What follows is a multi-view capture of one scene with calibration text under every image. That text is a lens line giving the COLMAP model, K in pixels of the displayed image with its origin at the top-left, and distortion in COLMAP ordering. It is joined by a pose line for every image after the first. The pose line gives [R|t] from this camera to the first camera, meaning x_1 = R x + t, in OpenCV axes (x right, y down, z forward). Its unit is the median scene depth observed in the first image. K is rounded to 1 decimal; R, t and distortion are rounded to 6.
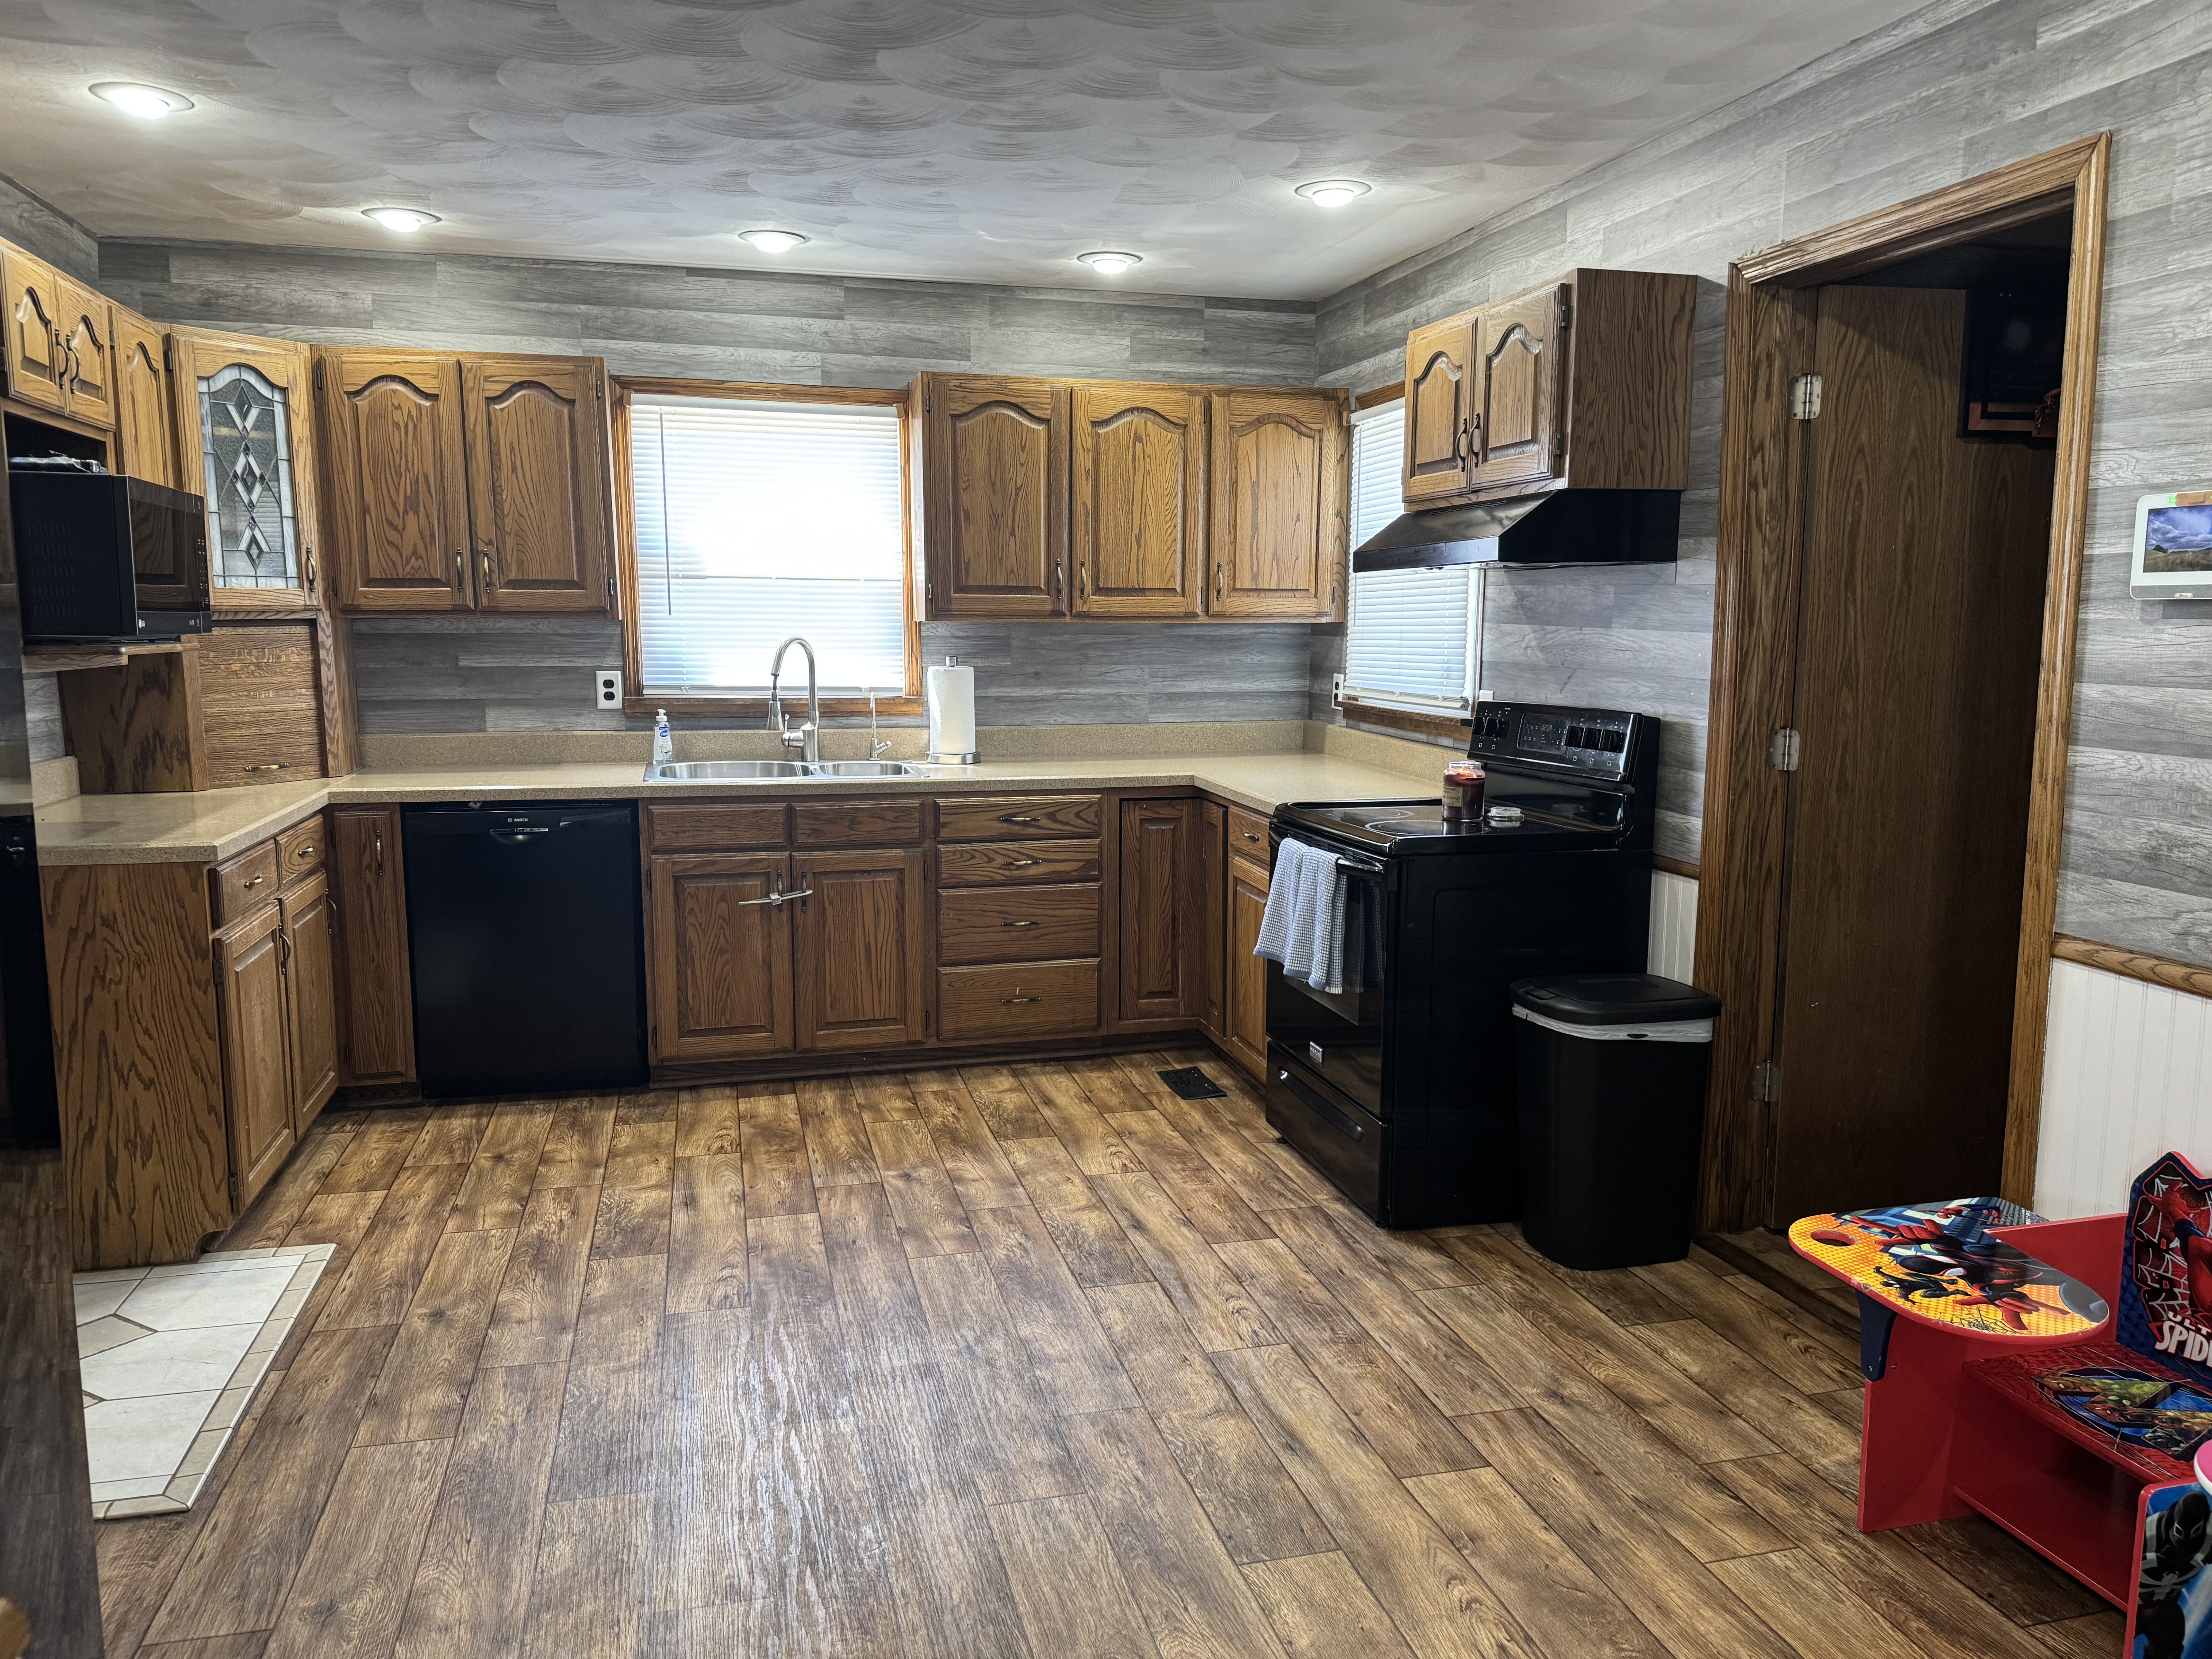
lens RADIAL K [[1595.5, 0, 1106.0], [0, 1595.5, 829.5], [0, 0, 1]] dist [0.114288, -0.182344]
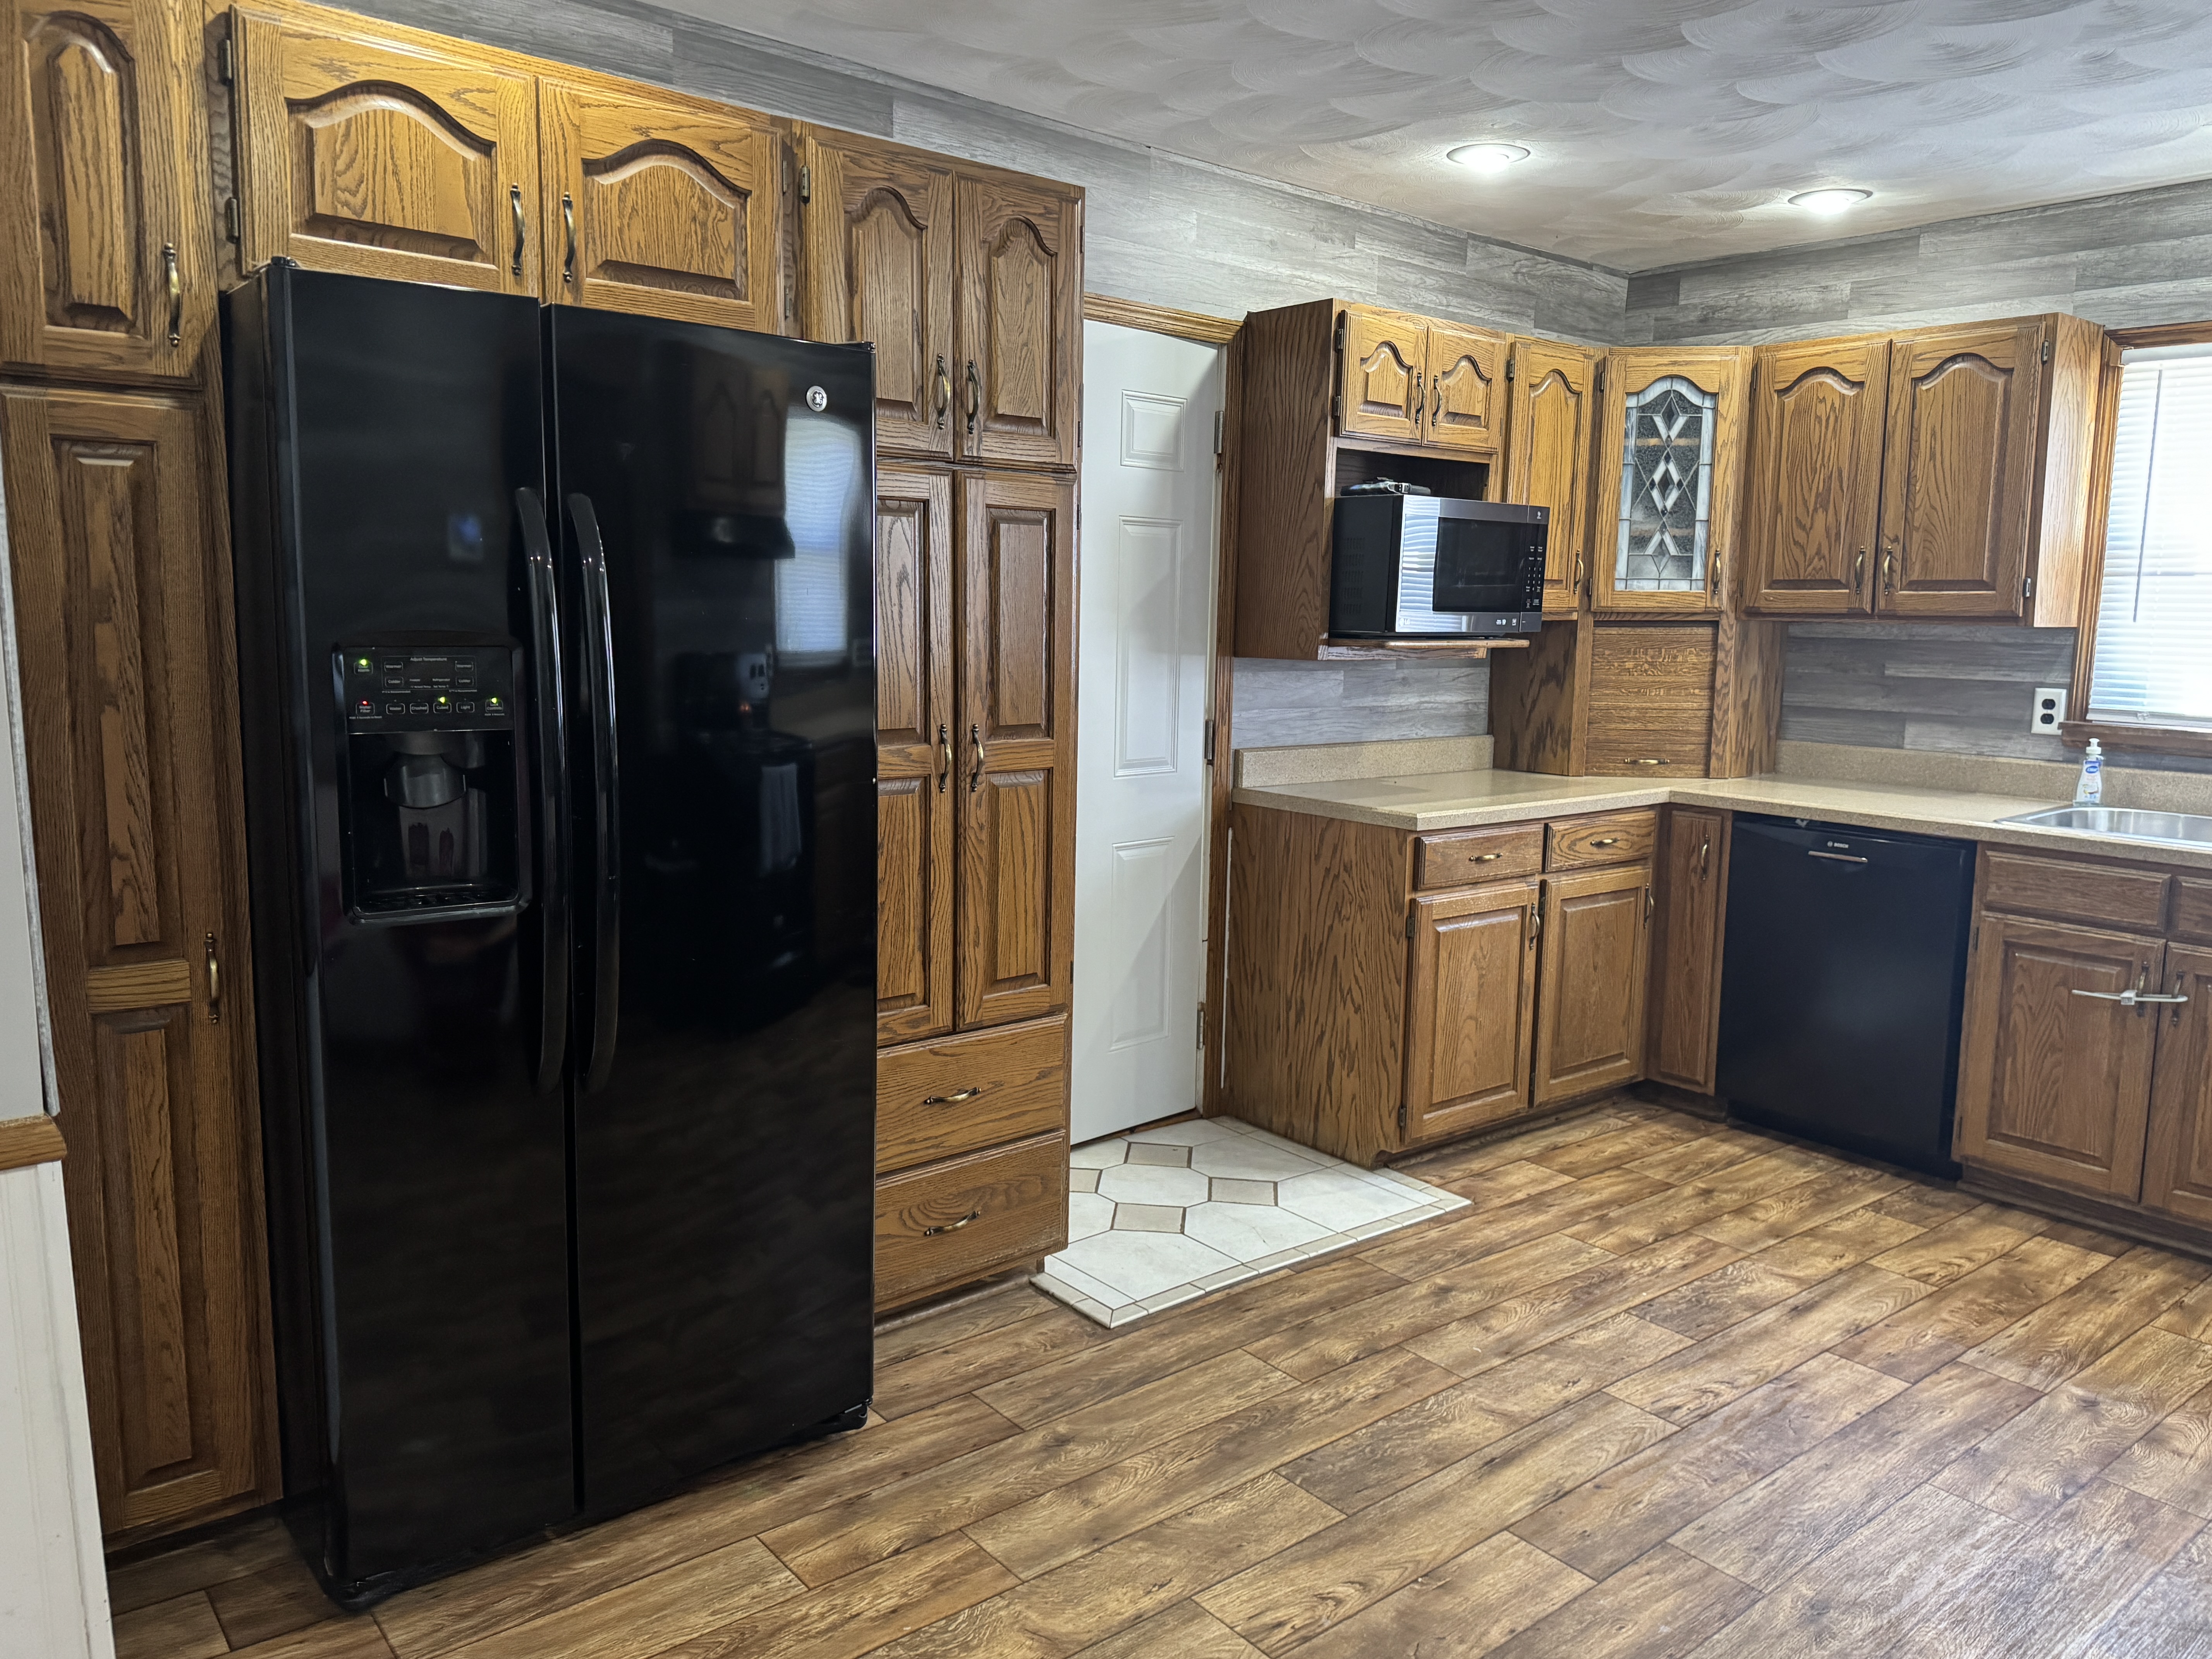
lens RADIAL K [[1596.0, 0, 1106.0], [0, 1596.0, 829.5], [0, 0, 1]] dist [0.009183, -0.043873]
pose [[0.404590, 0.132091, -0.904908, 0.278023], [-0.135512, 0.987249, 0.083522, -0.033666], [0.904402, 0.088834, 0.417331, 0.258102]]
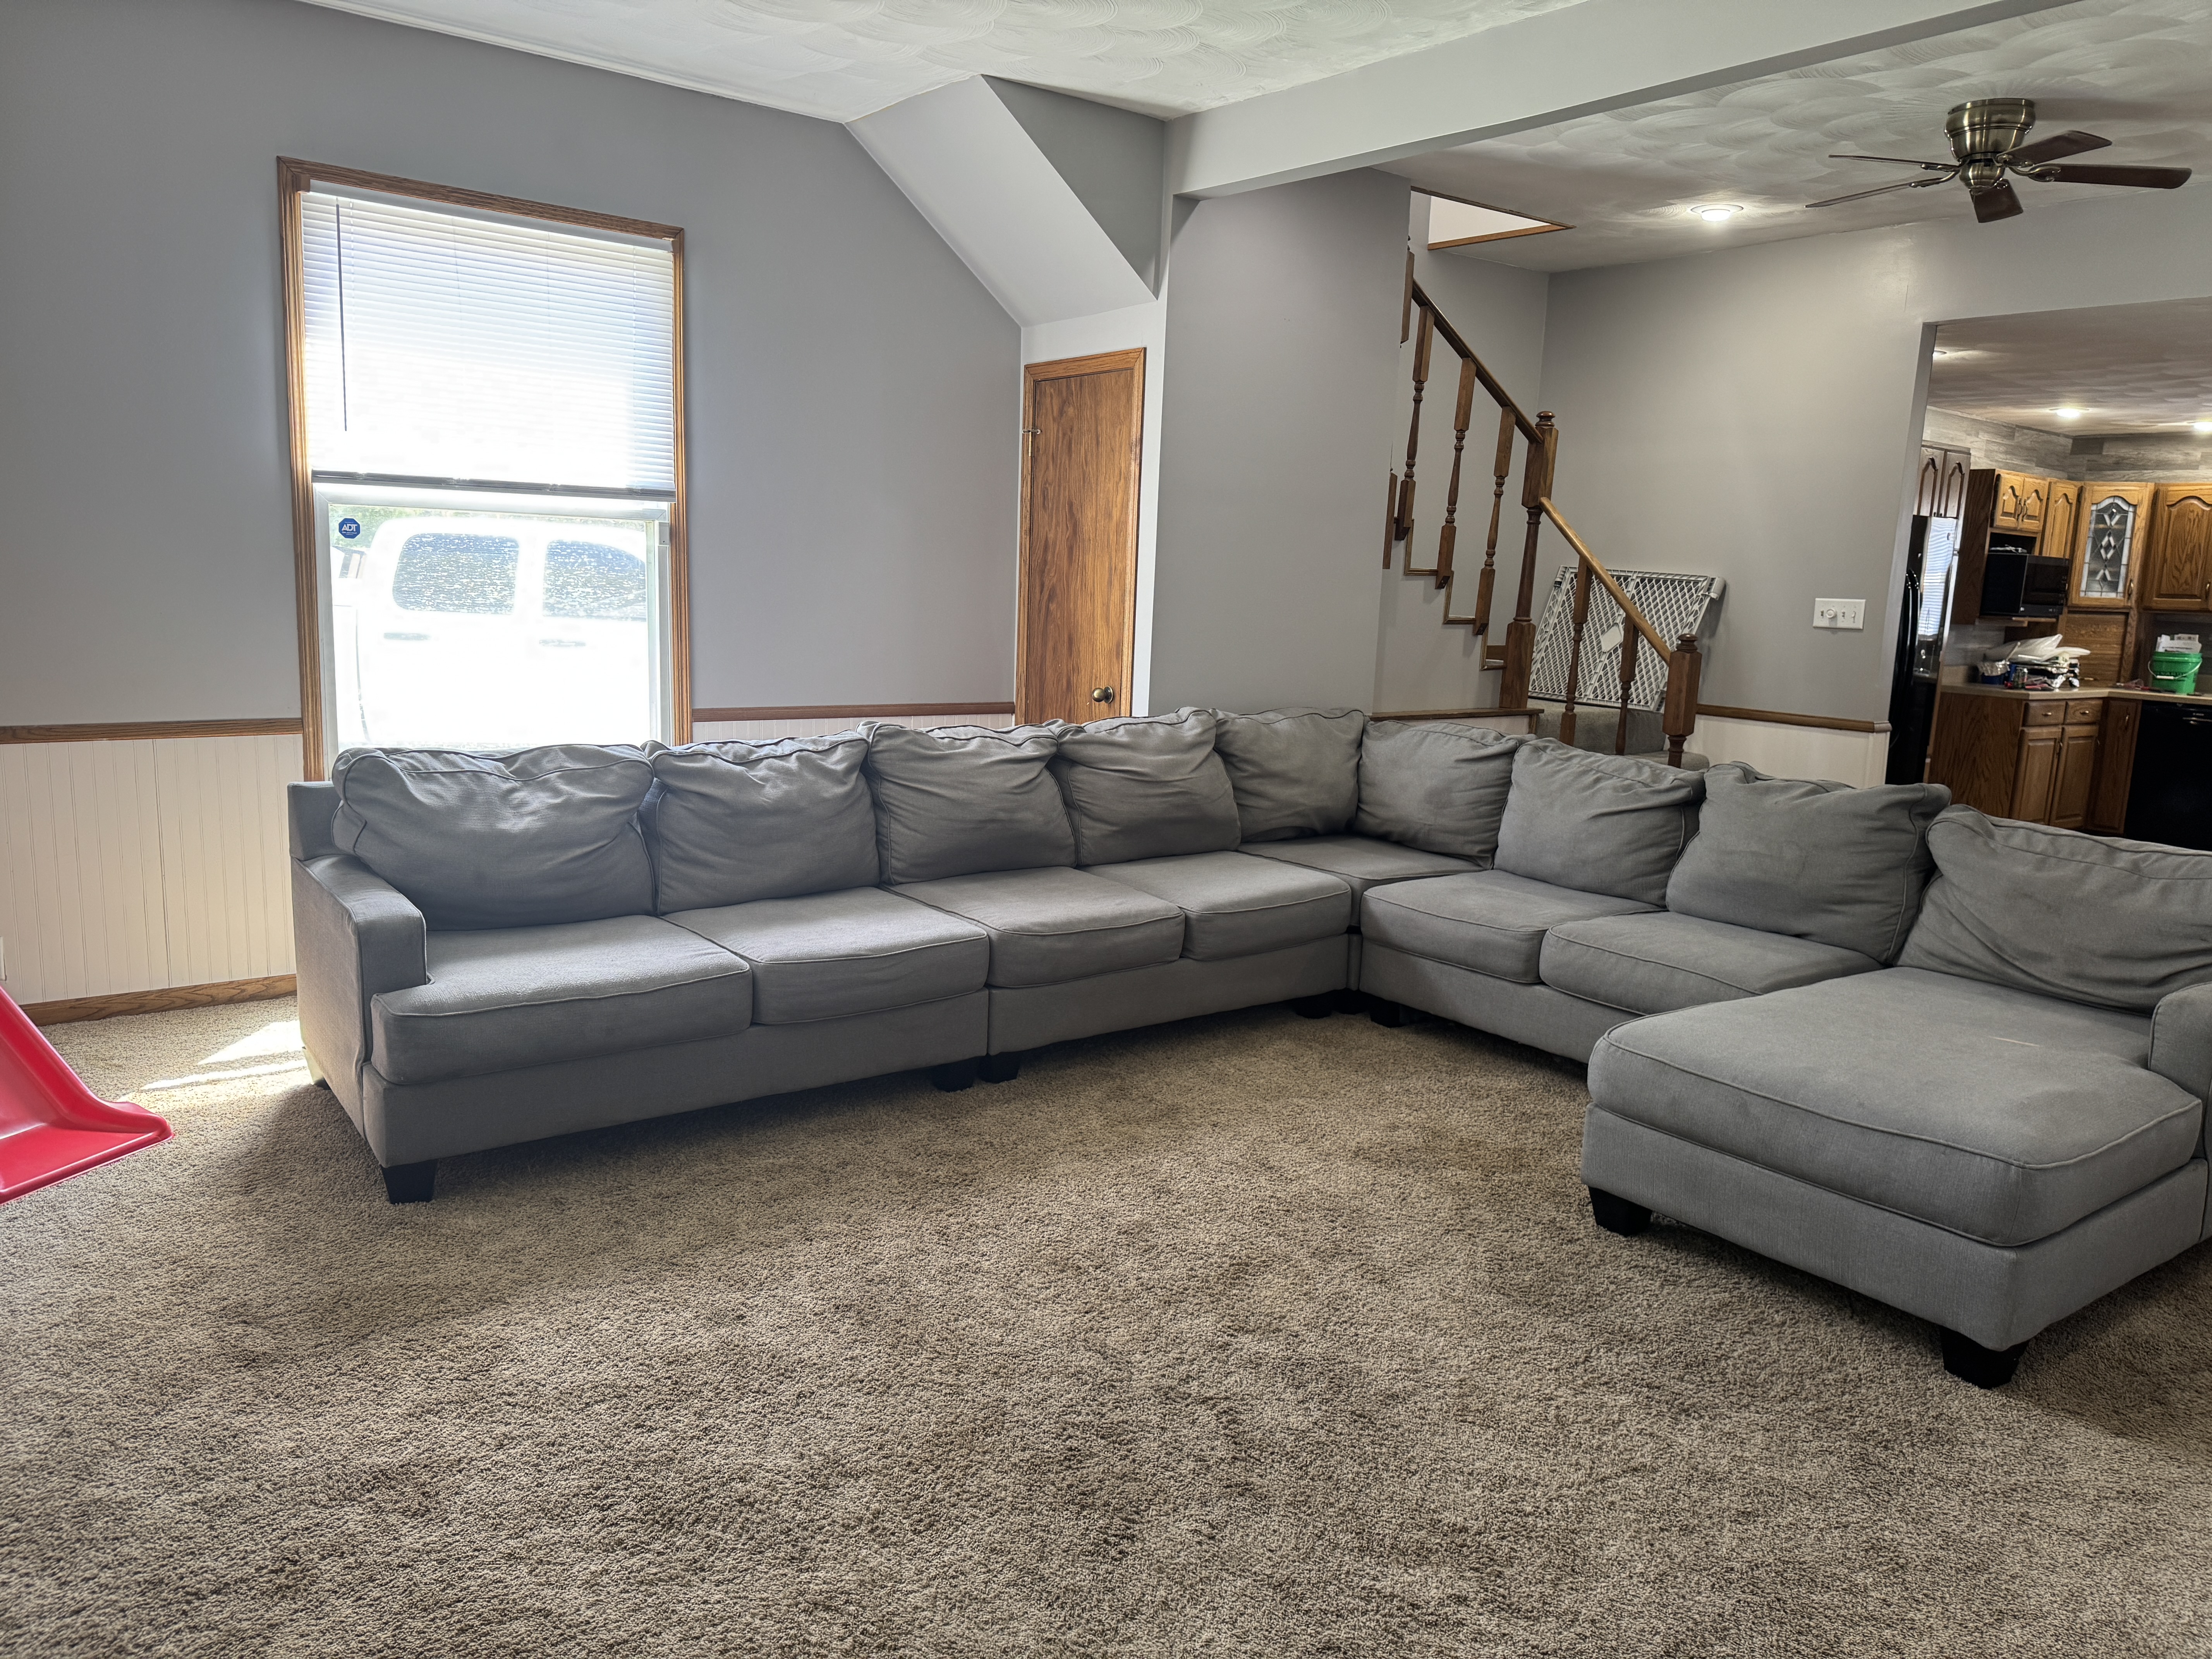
lens RADIAL K [[1548.0, 0, 1106.0], [0, 1548.0, 829.5], [0, 0, 1]] dist [-0.004248, -0.002694]
pose [[0.379889, 0.168377, -0.909579, 0.906586], [-0.160030, 0.980431, 0.114655, 0.133967], [0.911084, 0.102004, 0.399400, -1.016084]]
